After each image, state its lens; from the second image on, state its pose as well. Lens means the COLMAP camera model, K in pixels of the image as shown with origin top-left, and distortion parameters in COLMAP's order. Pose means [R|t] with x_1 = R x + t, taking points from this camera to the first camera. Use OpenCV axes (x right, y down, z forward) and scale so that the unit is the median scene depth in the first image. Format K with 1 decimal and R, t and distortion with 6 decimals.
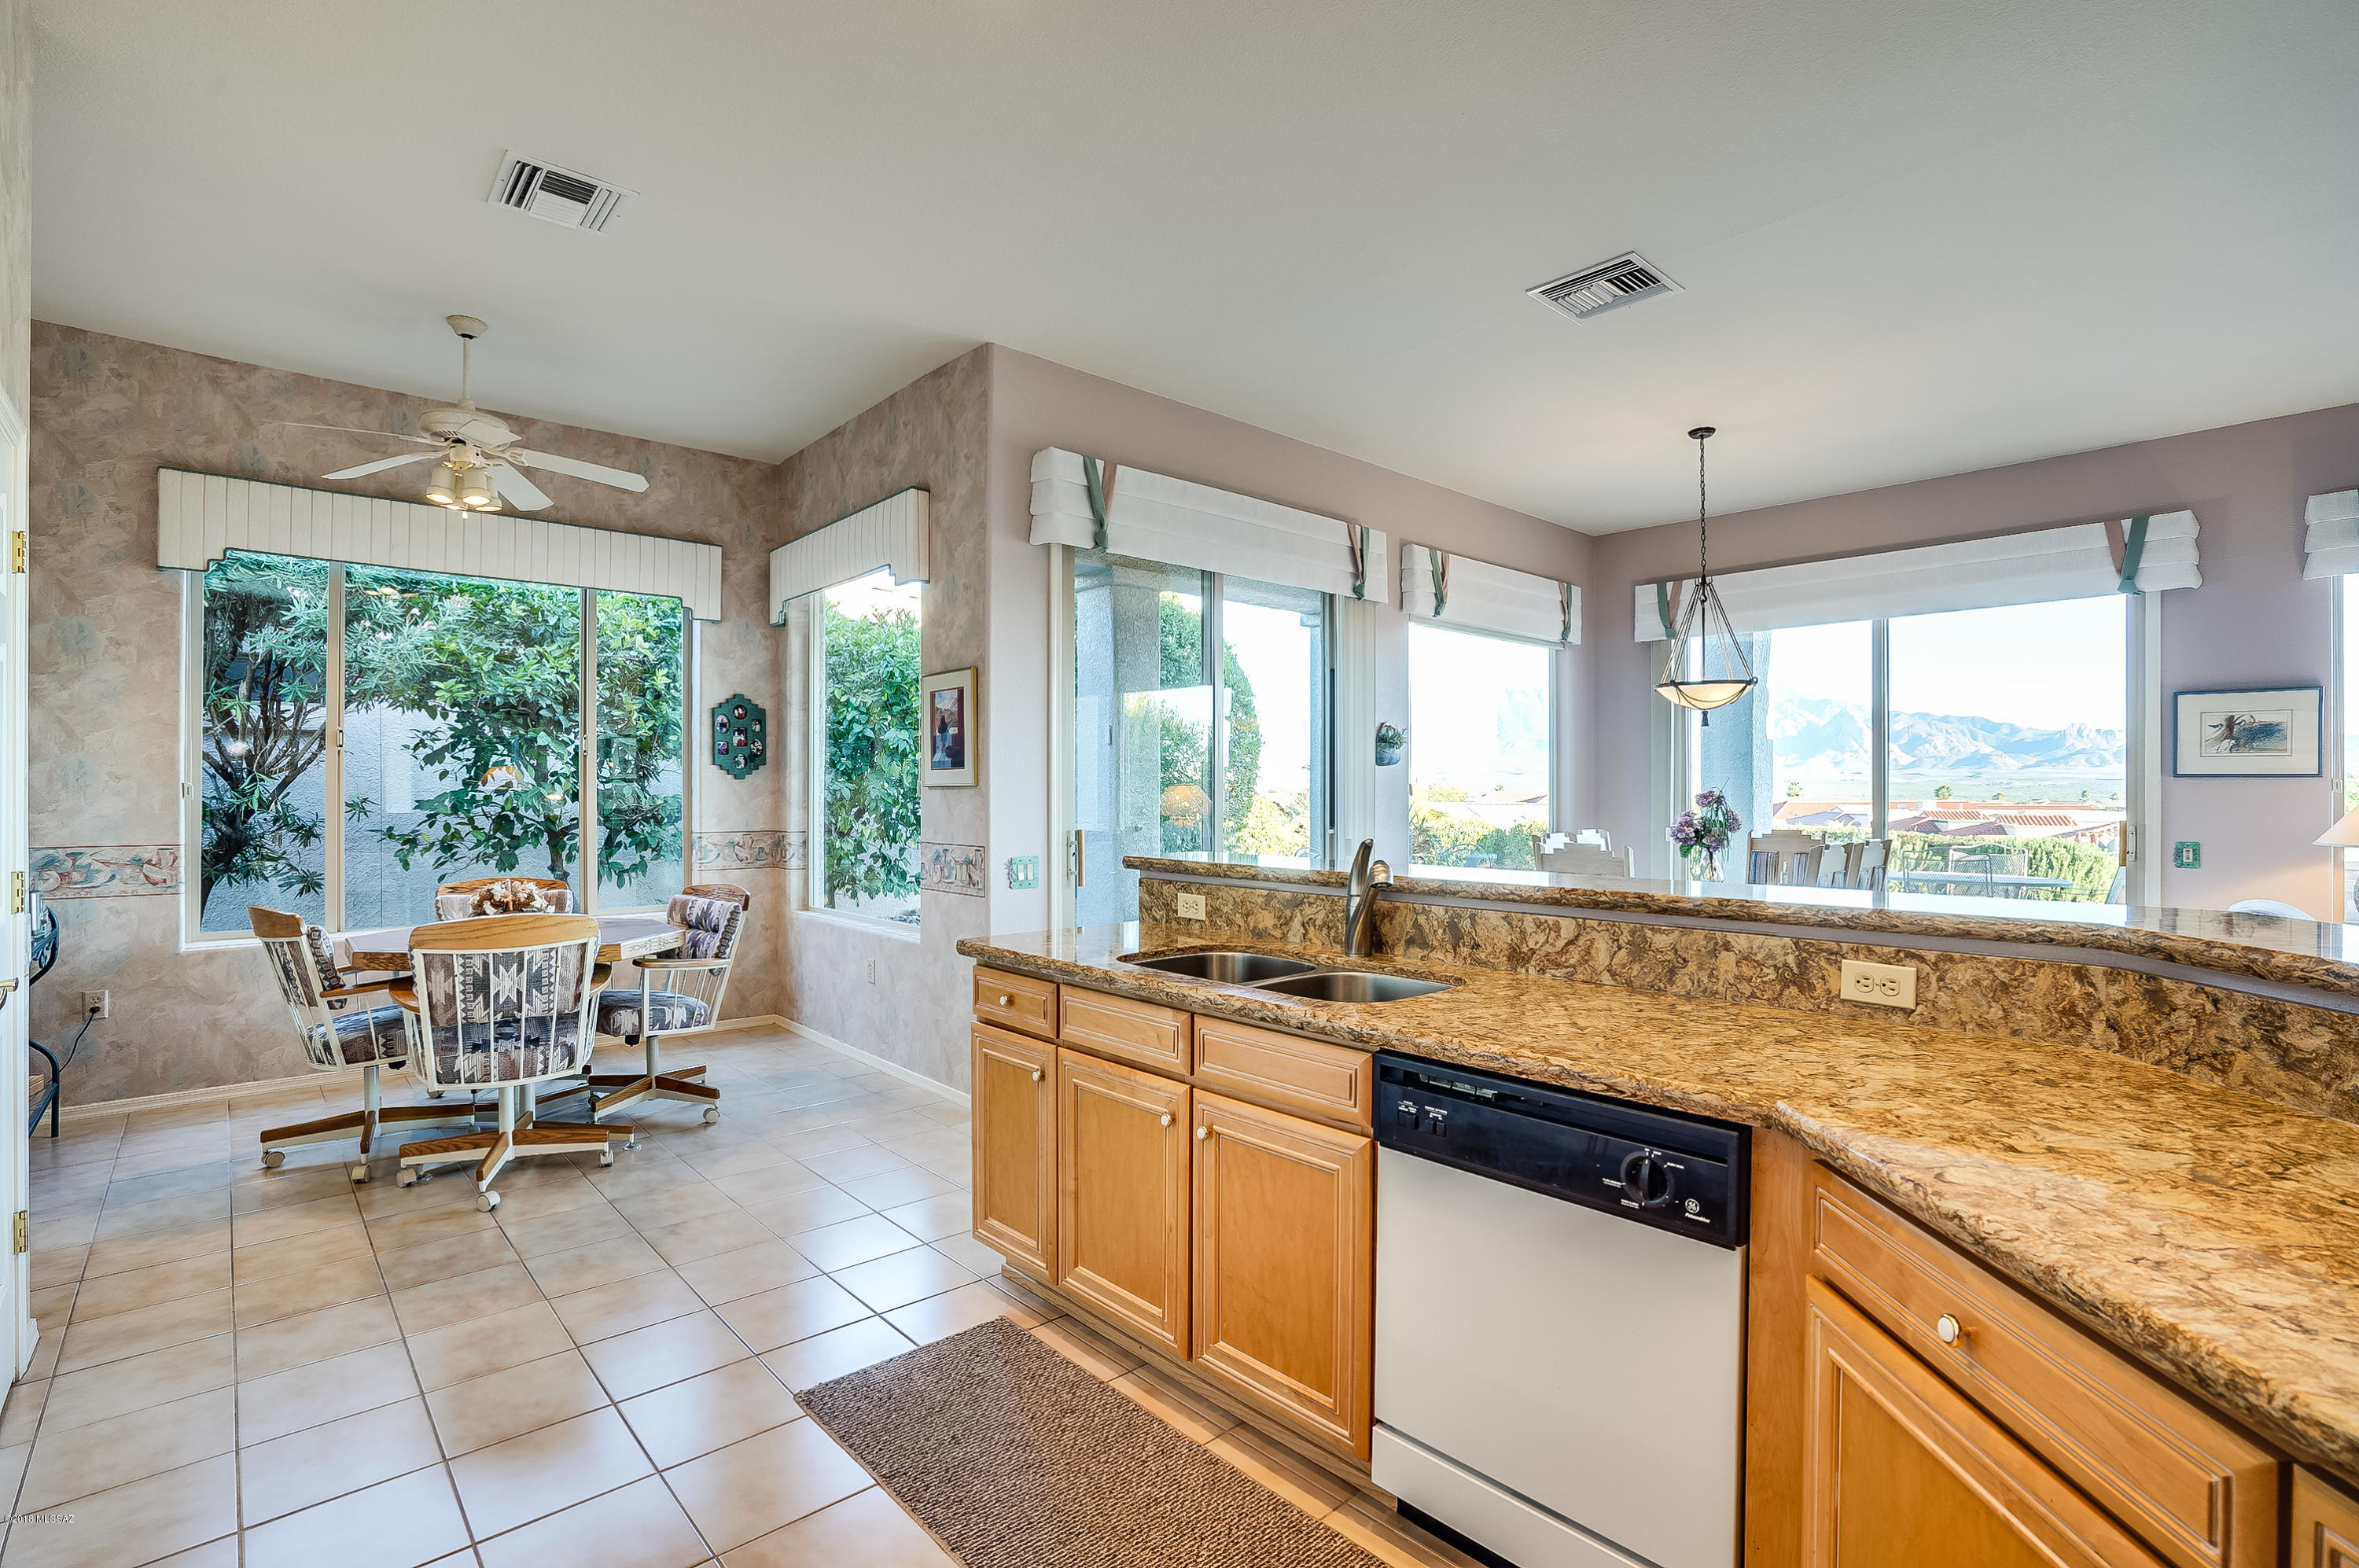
lens RADIAL K [[1095.9, 0, 1170.8], [0, 1095.9, 778.9], [0, 0, 1]] dist [-0.054260, 0.015852]
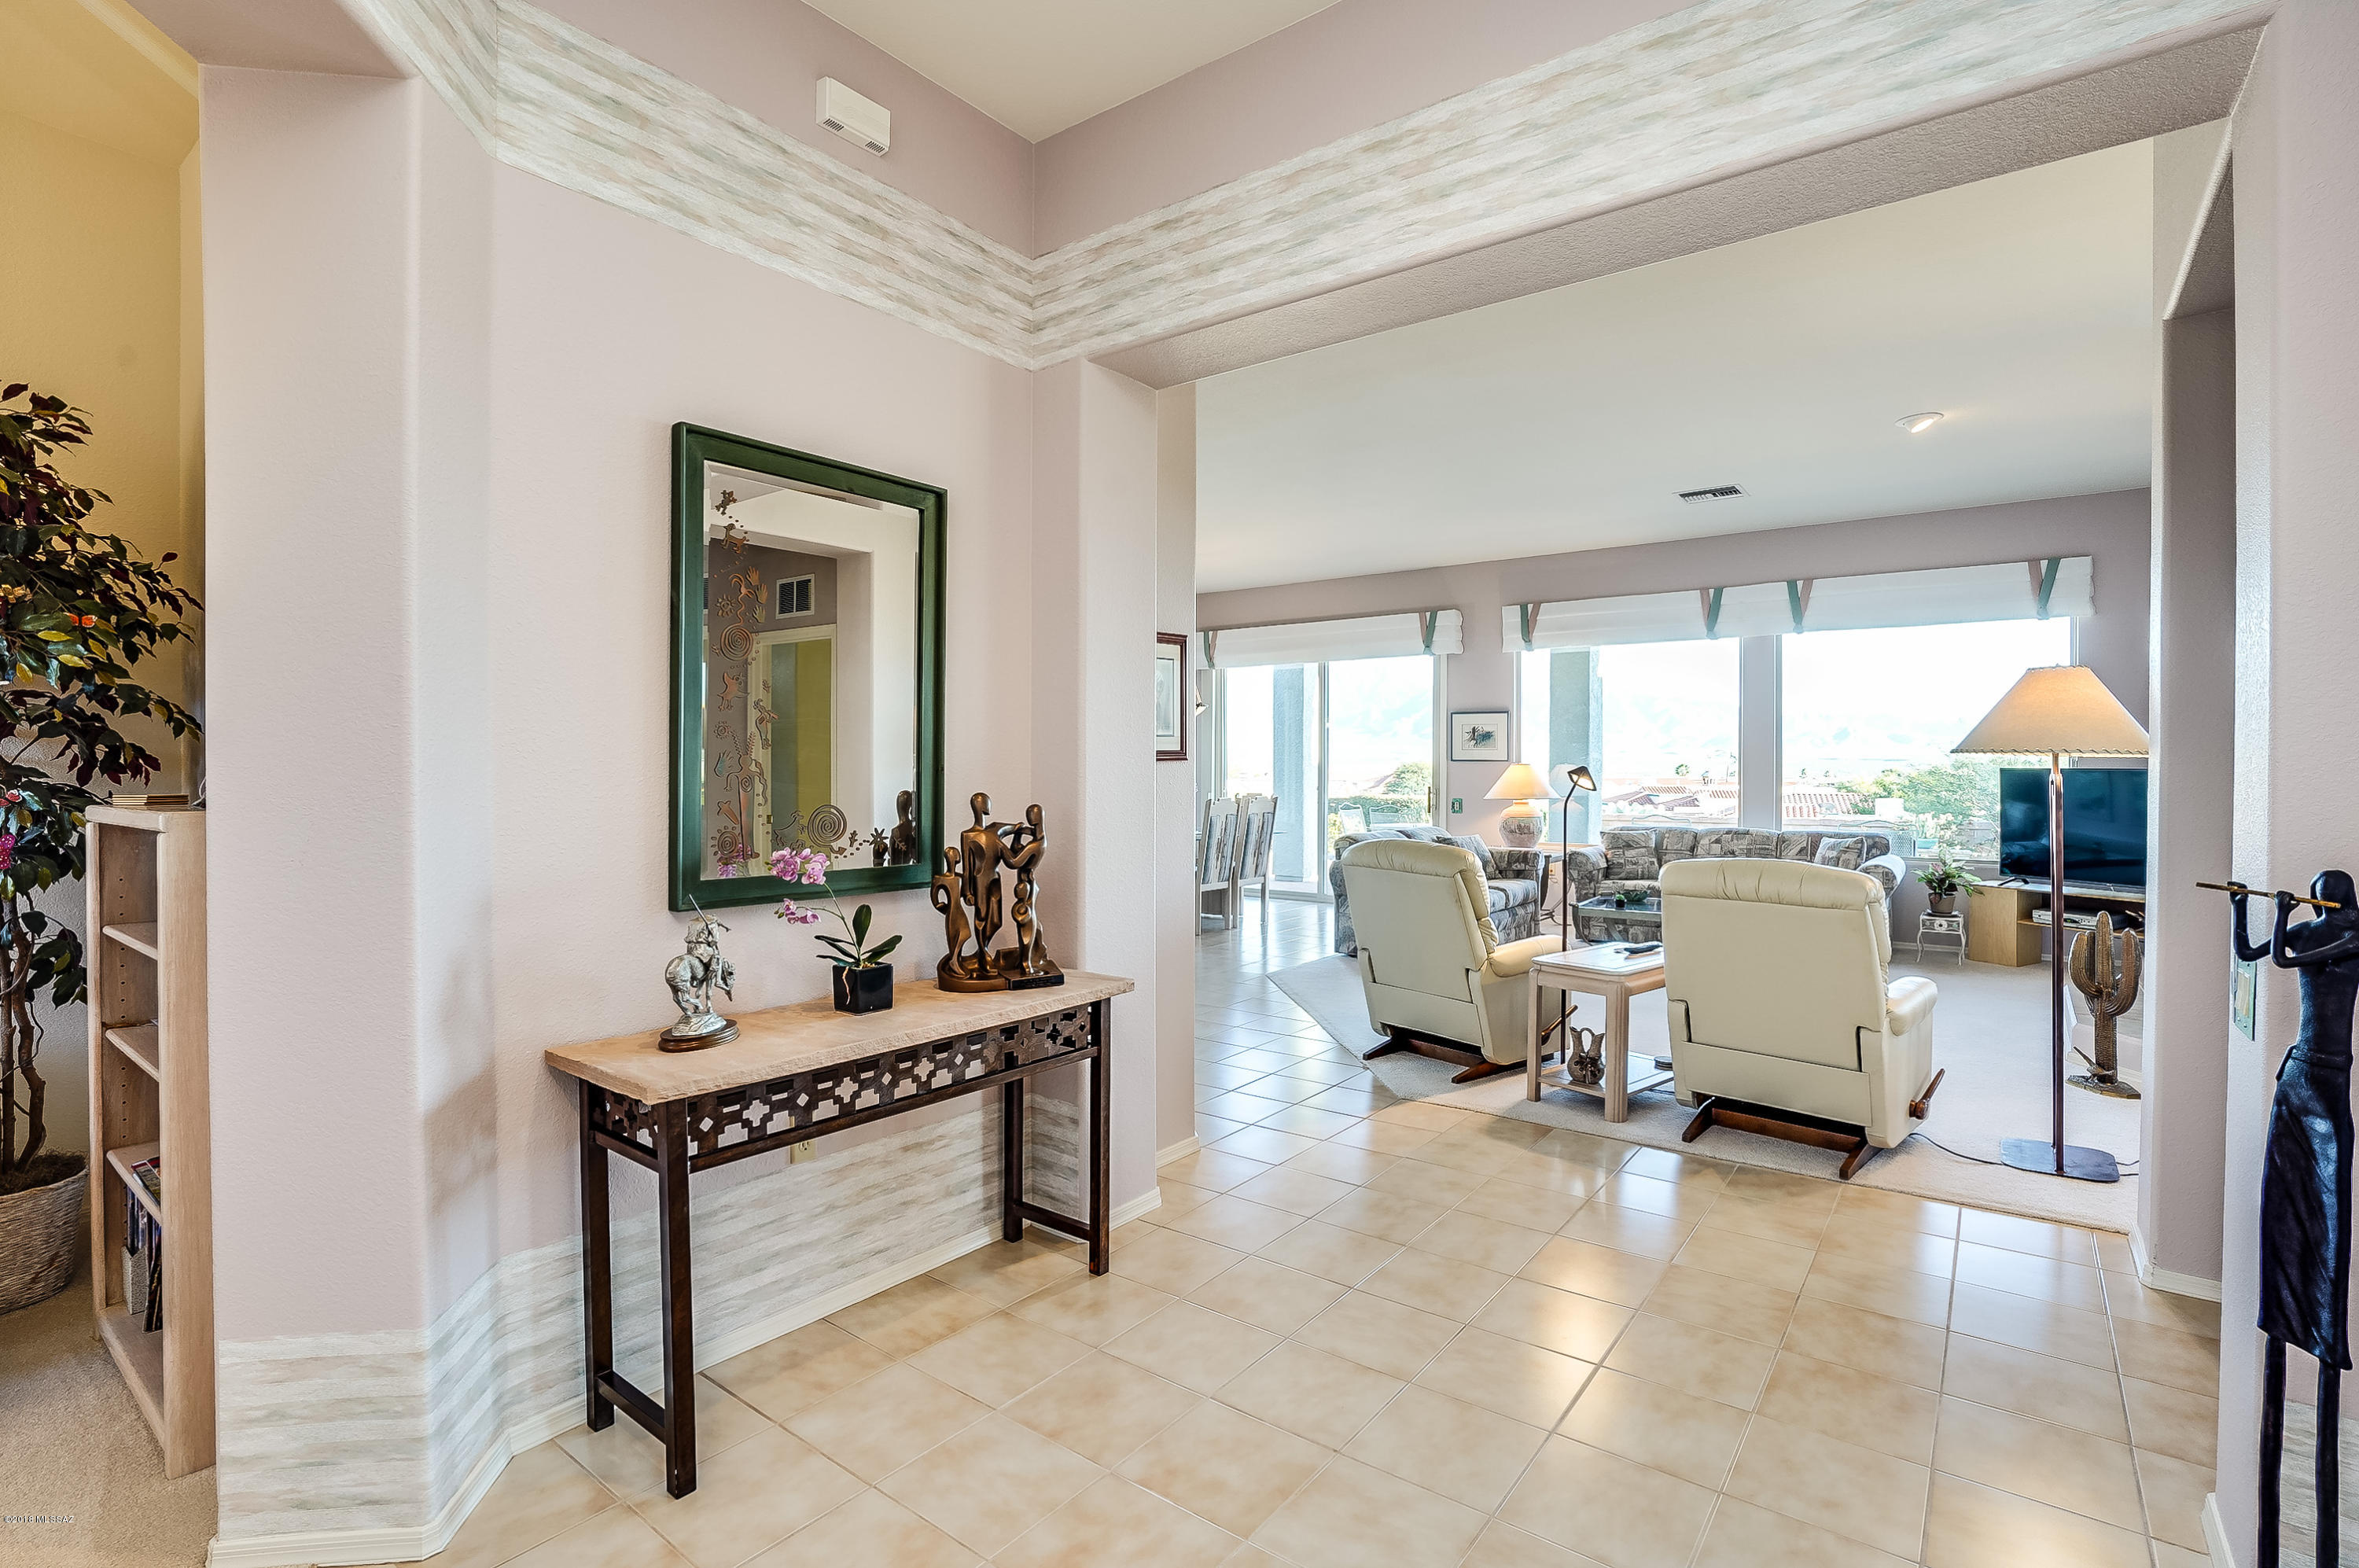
lens RADIAL K [[1095.9, 0, 1167.3], [0, 1095.9, 785.2], [0, 0, 1]] dist [-0.054260, 0.015852]
pose [[0.984026, -0.003625, 0.177991, 0.167237], [-0.000994, 0.999665, 0.025851, -0.007941], [-0.178025, -0.025615, 0.983693, -0.684923]]
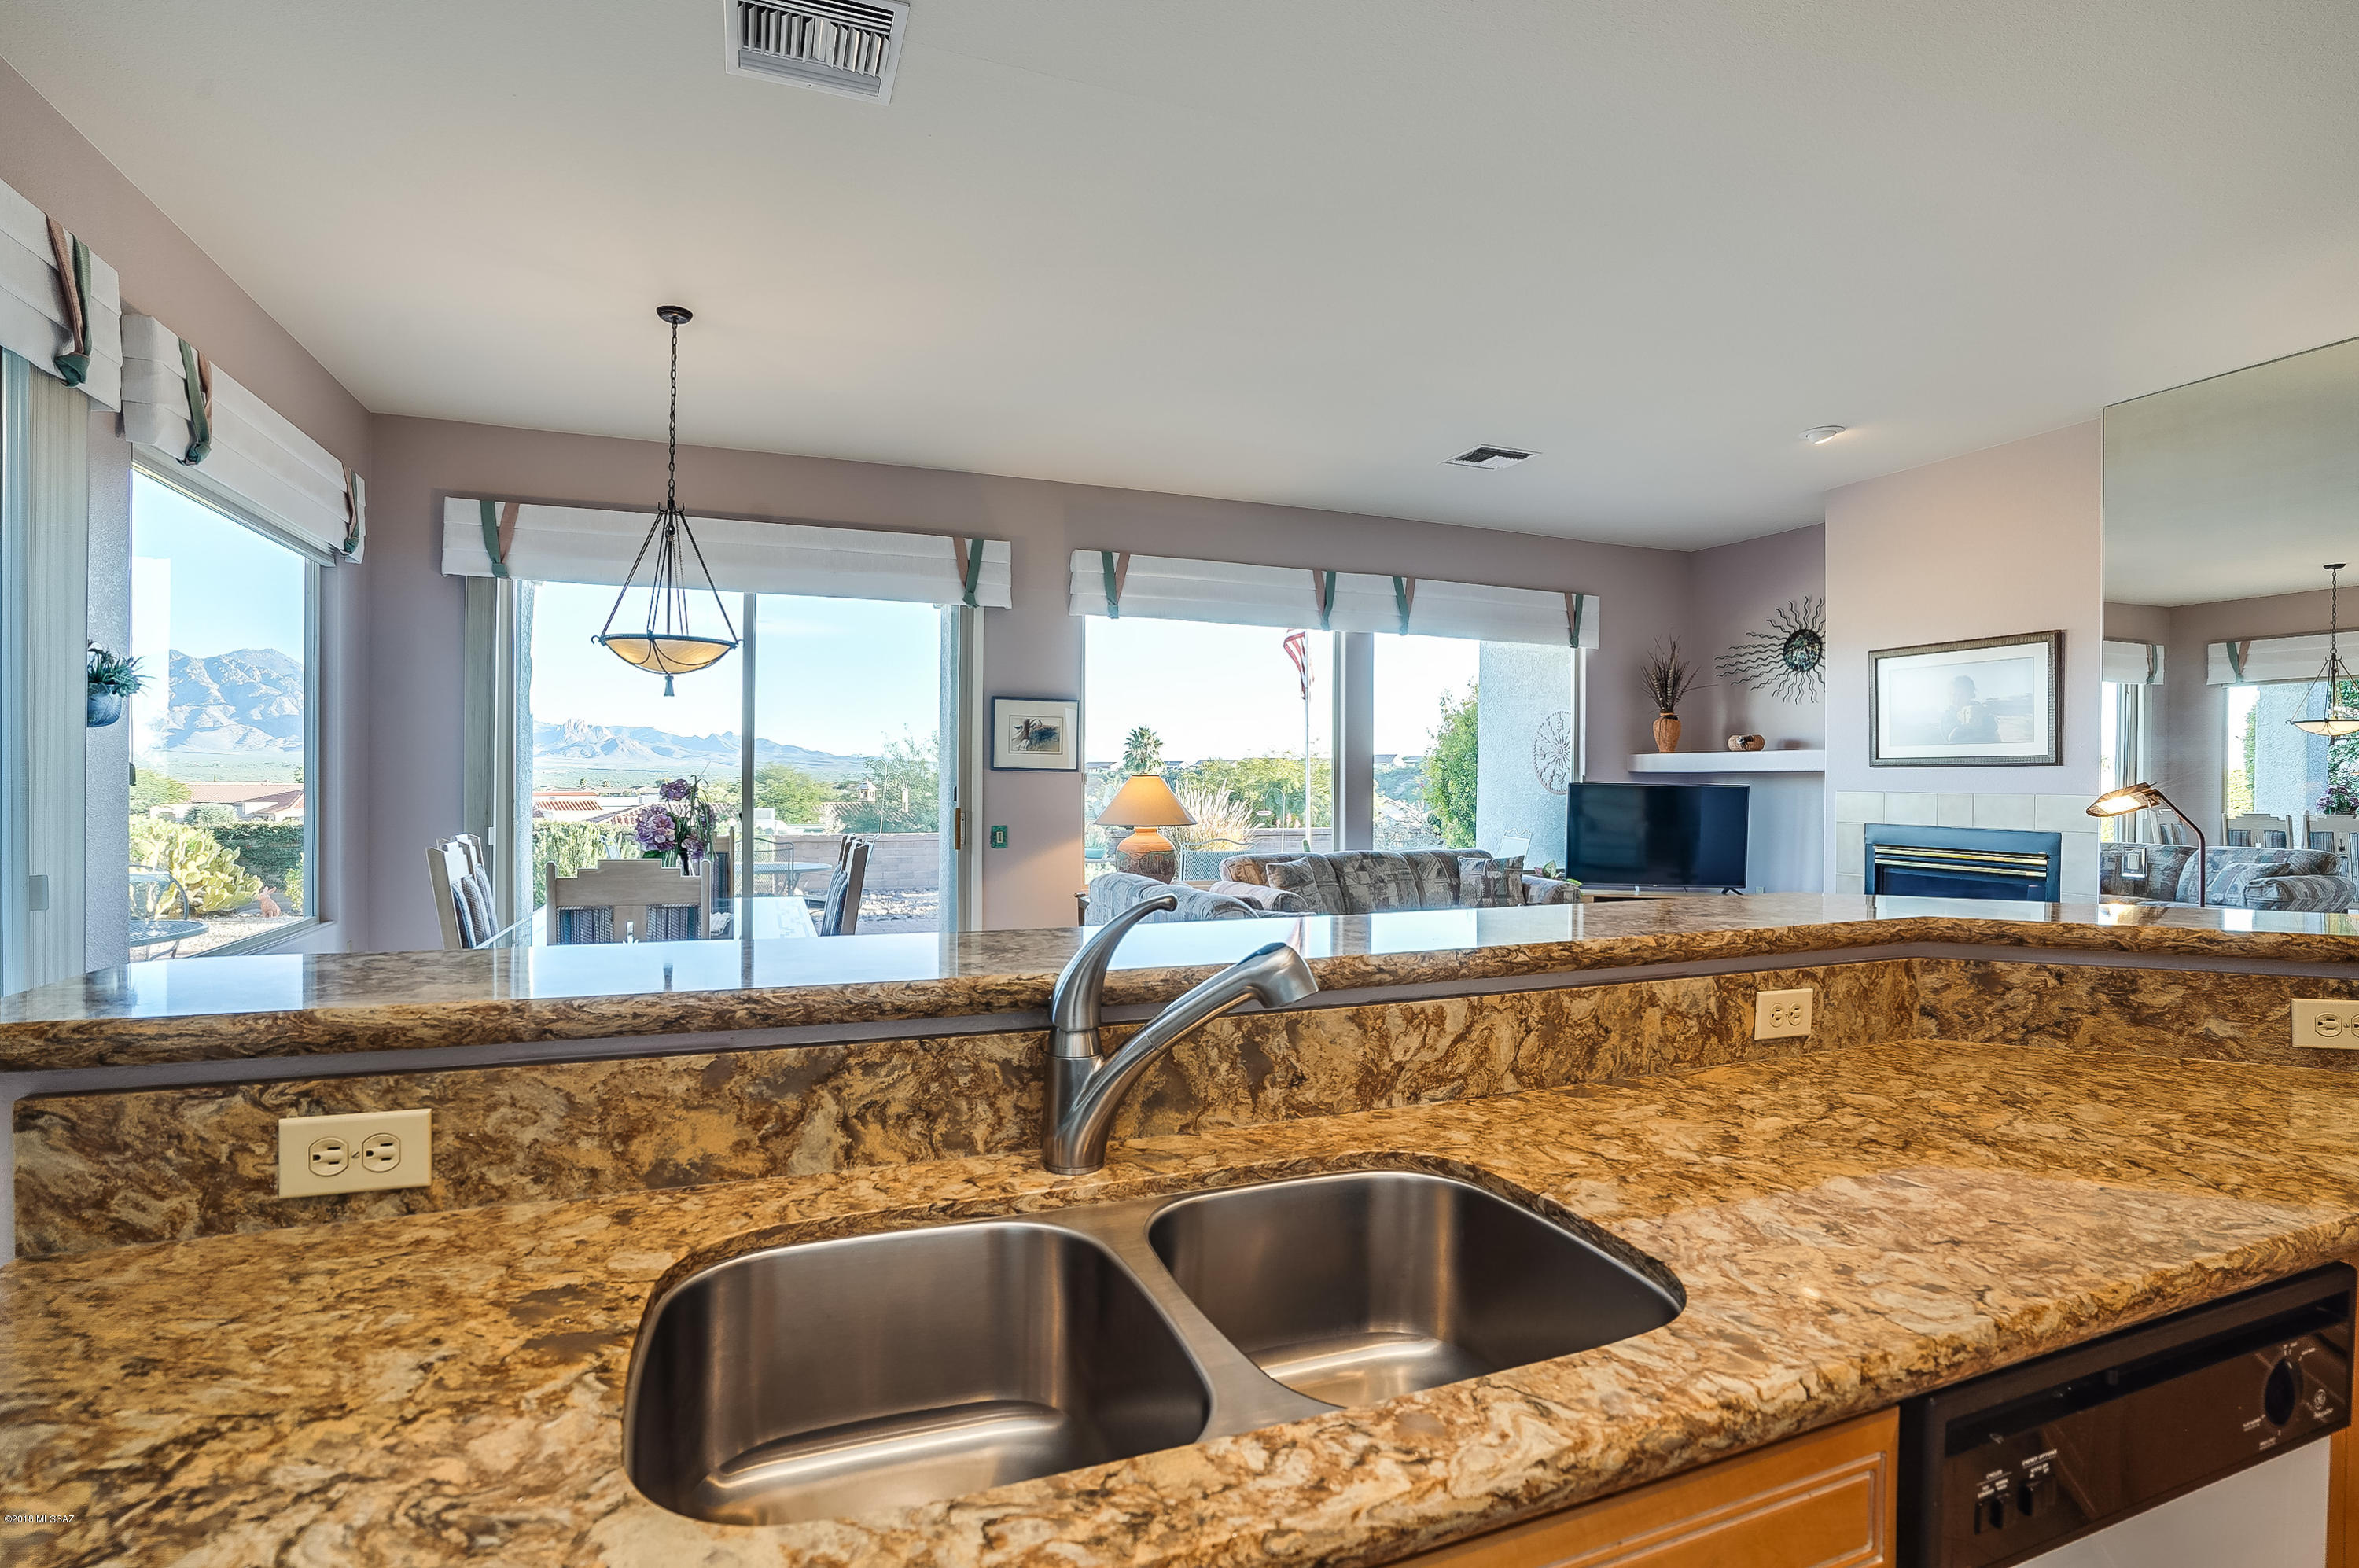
lens RADIAL K [[1095.9, 0, 1171.5], [0, 1095.9, 803.4], [0, 0, 1]] dist [-0.054260, 0.015852]
pose [[0.352135, -0.017440, 0.935787, -0.102790], [-0.014505, 0.999605, 0.024088, 0.003723], [-0.935837, -0.022056, 0.351743, 0.389212]]
